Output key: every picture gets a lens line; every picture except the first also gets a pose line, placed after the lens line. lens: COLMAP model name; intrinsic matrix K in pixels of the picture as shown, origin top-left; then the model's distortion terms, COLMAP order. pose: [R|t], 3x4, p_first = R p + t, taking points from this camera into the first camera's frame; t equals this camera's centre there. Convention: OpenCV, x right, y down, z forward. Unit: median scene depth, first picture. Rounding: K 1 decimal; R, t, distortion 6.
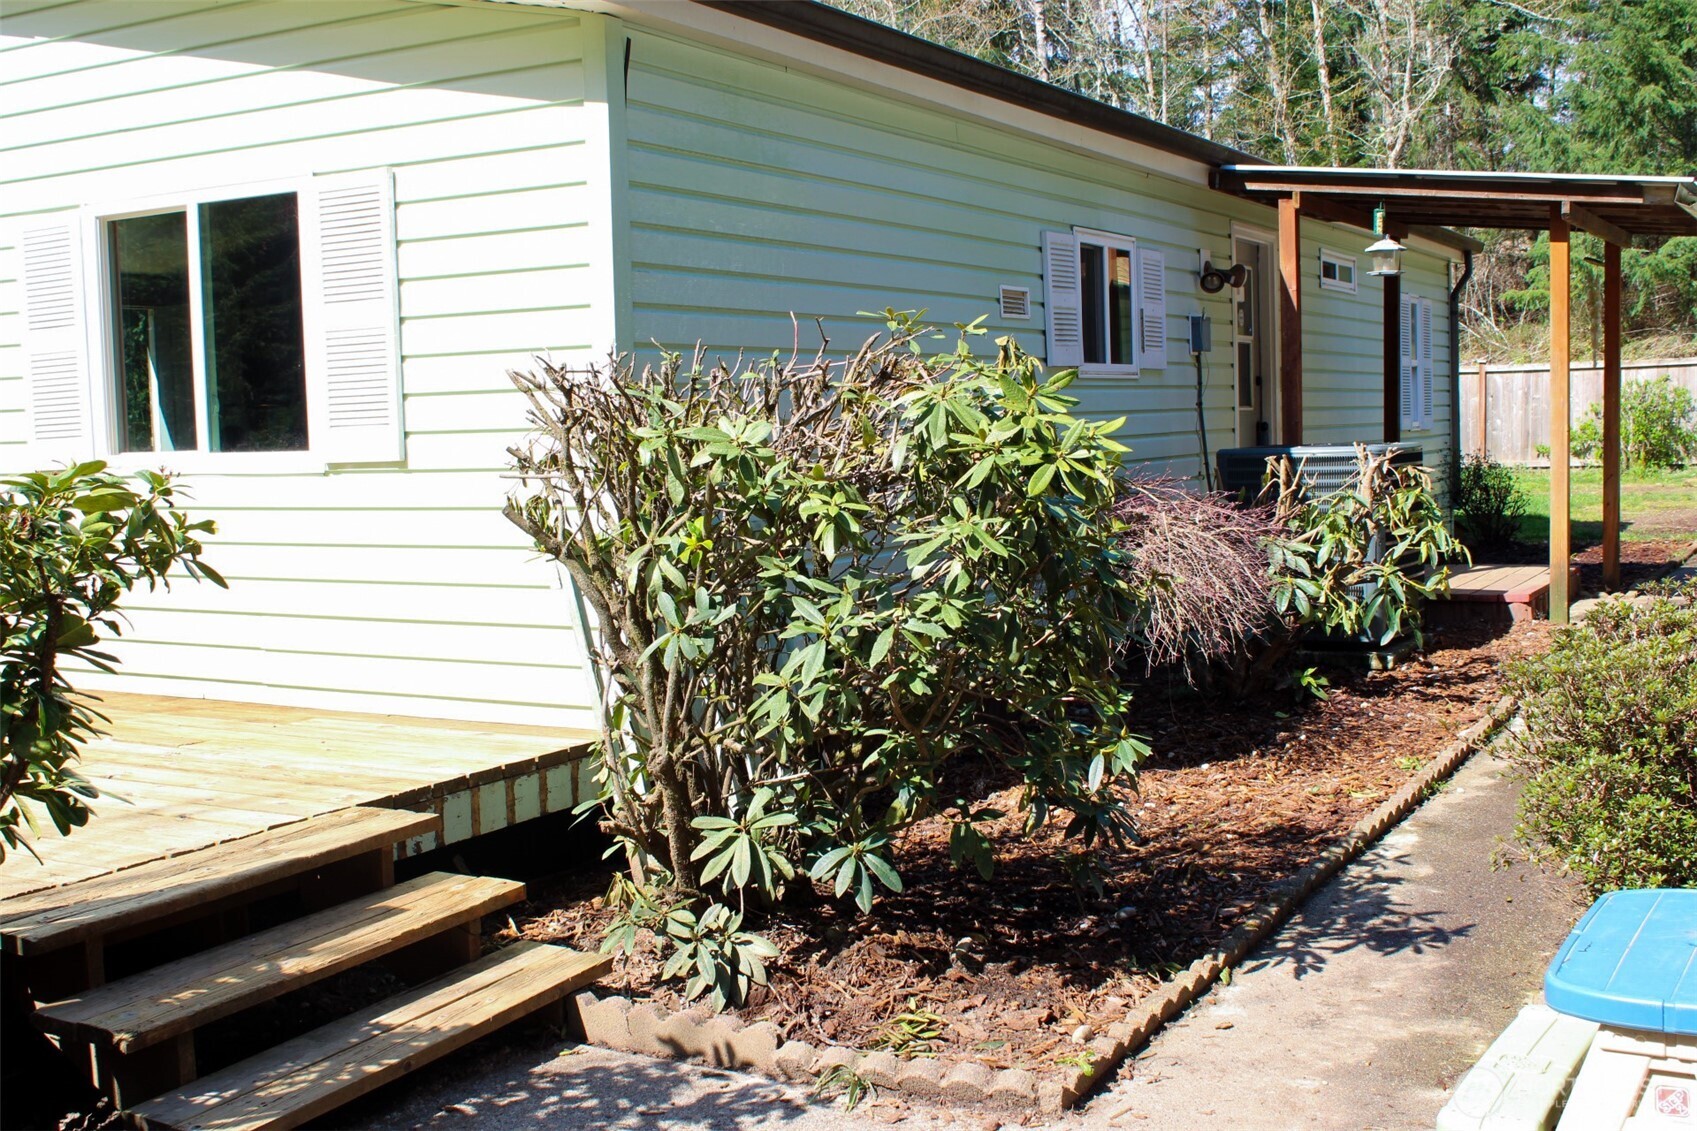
lens RADIAL K [[1888.3, 0, 845.1], [0, 1888.3, 569.6], [0, 0, 1]] dist [-0.069329, 0.000000]
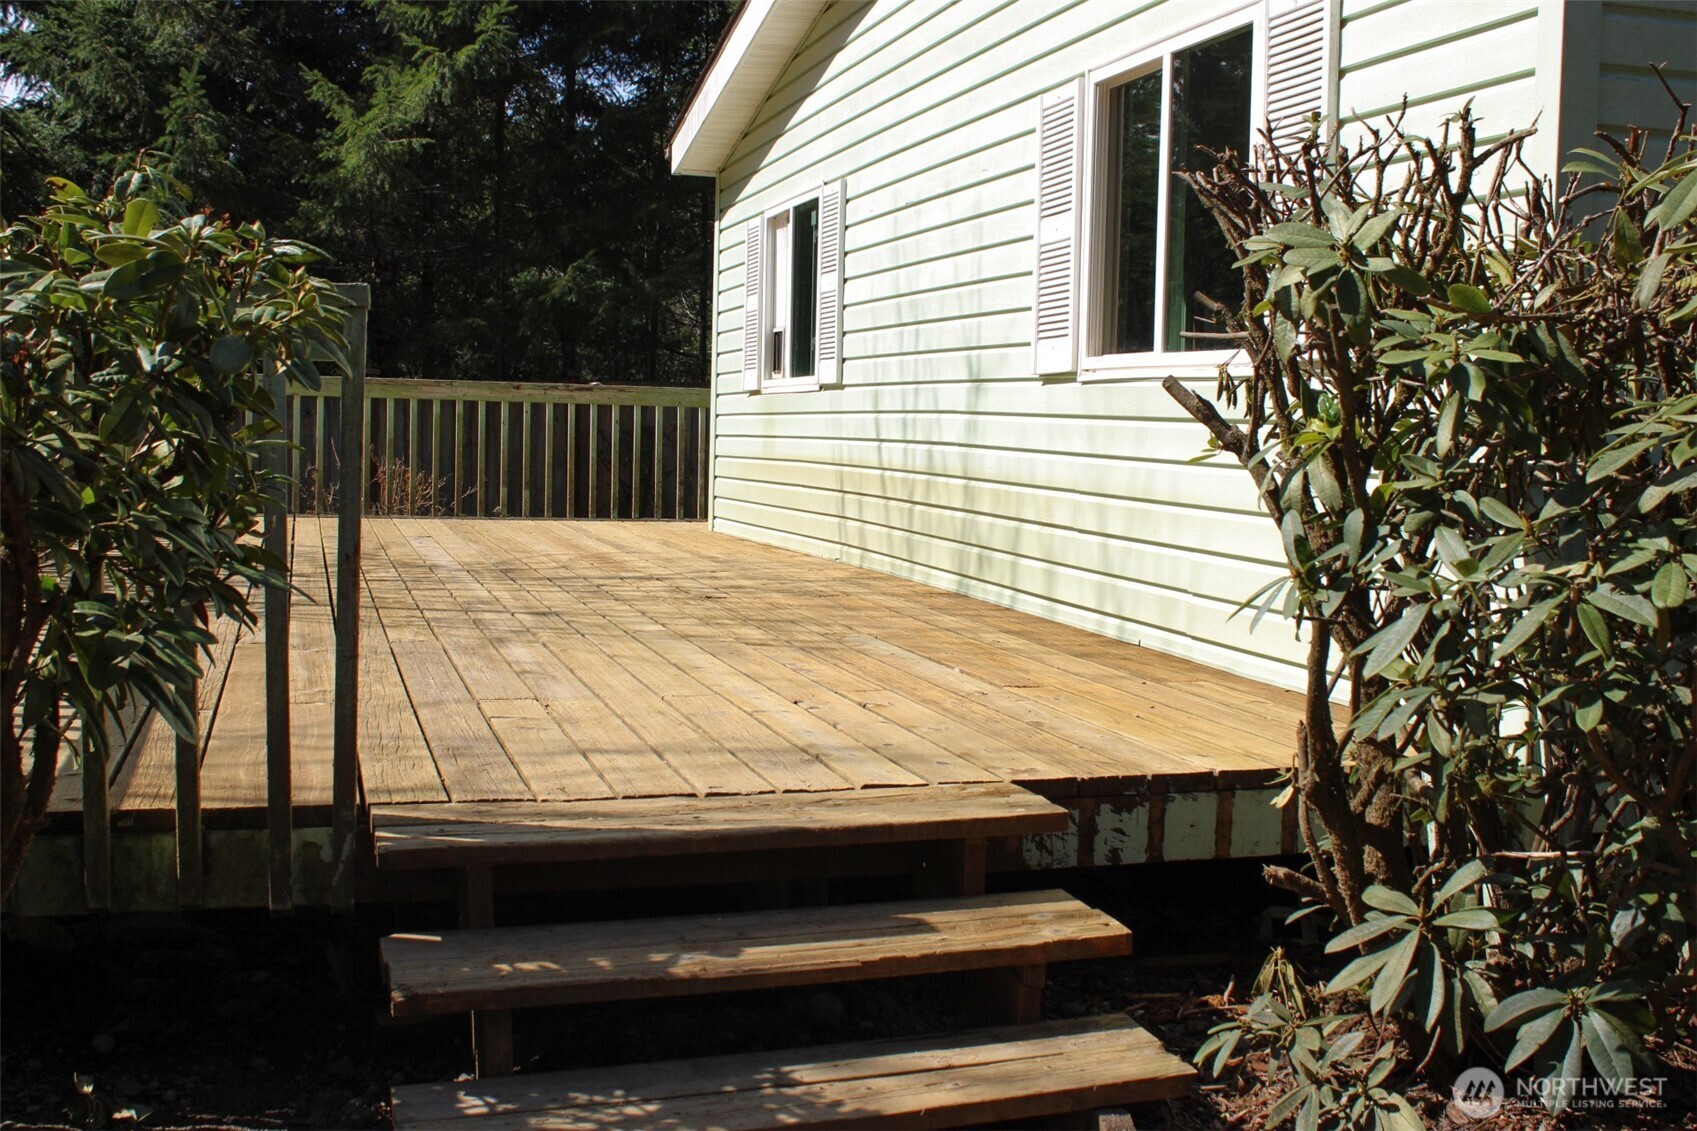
lens RADIAL K [[1888.3, 0, 857.4], [0, 1888.3, 562.5], [0, 0, 1]] dist [-0.069329, 0.000000]
pose [[0.724696, 0.095059, -0.682480, 0.227887], [-0.095486, 0.994737, 0.037159, 0.020236], [0.682421, 0.038239, 0.729959, 0.472129]]
